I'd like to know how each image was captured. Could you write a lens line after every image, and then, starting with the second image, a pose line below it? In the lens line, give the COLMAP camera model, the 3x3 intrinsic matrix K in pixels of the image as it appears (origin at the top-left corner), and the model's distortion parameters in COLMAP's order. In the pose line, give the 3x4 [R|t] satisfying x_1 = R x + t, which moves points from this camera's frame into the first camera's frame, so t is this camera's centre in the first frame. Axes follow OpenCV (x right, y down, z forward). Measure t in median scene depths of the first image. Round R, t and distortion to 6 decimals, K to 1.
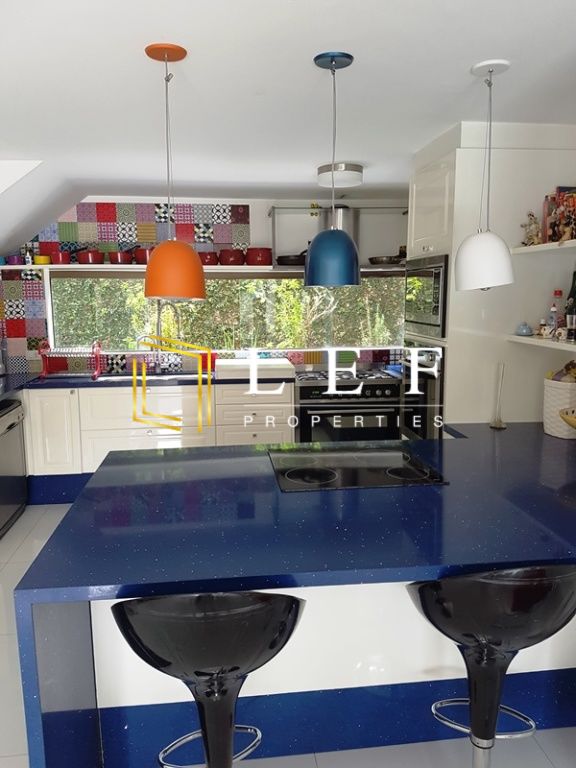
lens RADIAL K [[590.3, 0, 282.0], [0, 590.3, 379.0], [0, 0, 1]] dist [0.002820, -0.005912]
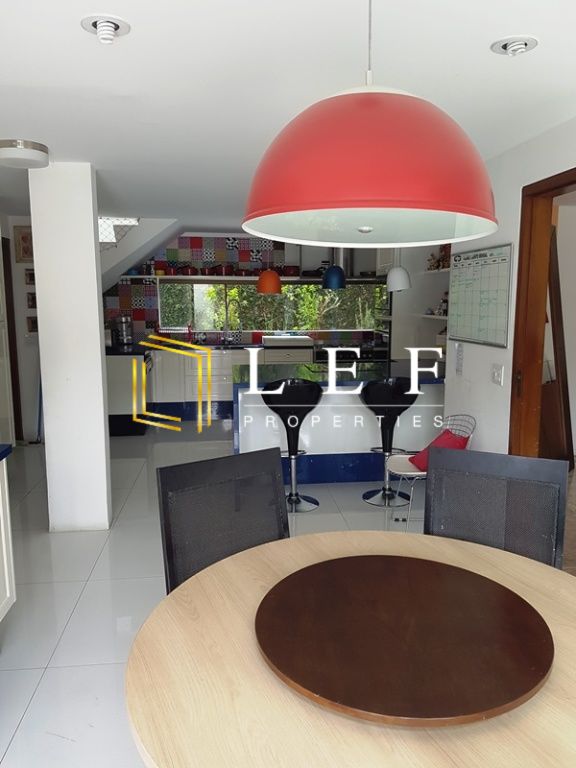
lens RADIAL K [[590.3, 0, 293.0], [0, 590.3, 389.3], [0, 0, 1]] dist [0.002820, -0.005912]
pose [[0.999972, 0.005451, 0.005032, -0.039811], [-0.005501, 0.999935, 0.010010, 0.097817], [-0.004977, -0.010037, 0.999937, -0.604747]]
